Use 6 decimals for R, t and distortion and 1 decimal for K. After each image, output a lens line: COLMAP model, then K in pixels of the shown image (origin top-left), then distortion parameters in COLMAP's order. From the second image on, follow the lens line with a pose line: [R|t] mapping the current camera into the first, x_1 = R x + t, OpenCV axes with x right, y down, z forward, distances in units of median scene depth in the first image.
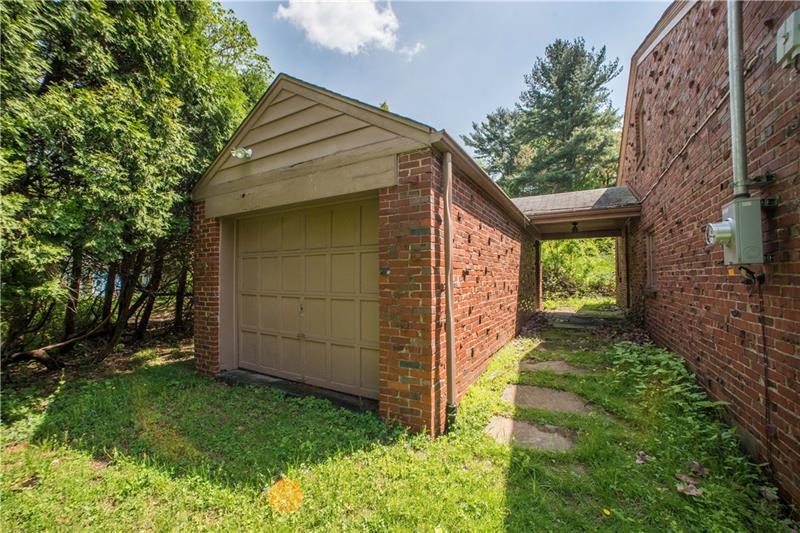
lens RADIAL K [[310.9, 0, 400.0], [0, 310.9, 266.5], [0, 0, 1]] dist [-0.026736, 0.000087]
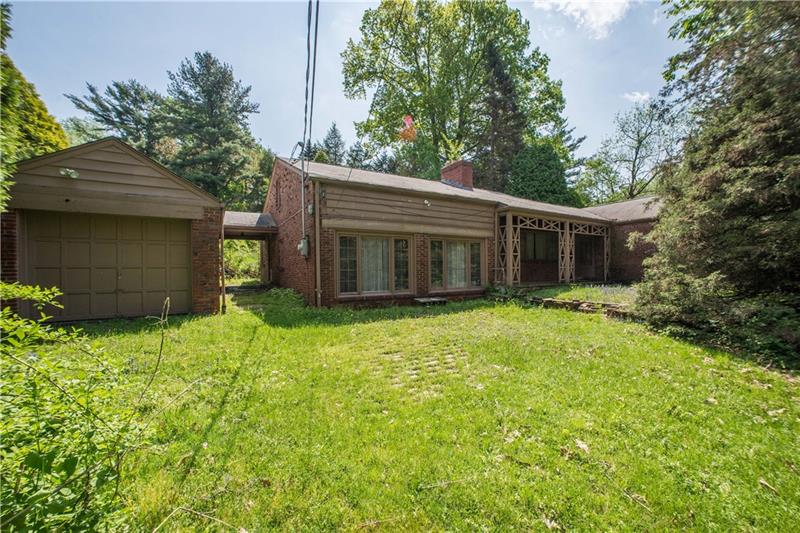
lens RADIAL K [[323.2, 0, 400.0], [0, 323.2, 266.5], [0, 0, 1]] dist [0.000644, 0.000189]
pose [[0.481861, 0.001551, 0.876246, -0.412301], [-0.014299, 0.999879, 0.006093, 0.021344], [-0.876131, -0.015466, 0.481825, -0.444923]]
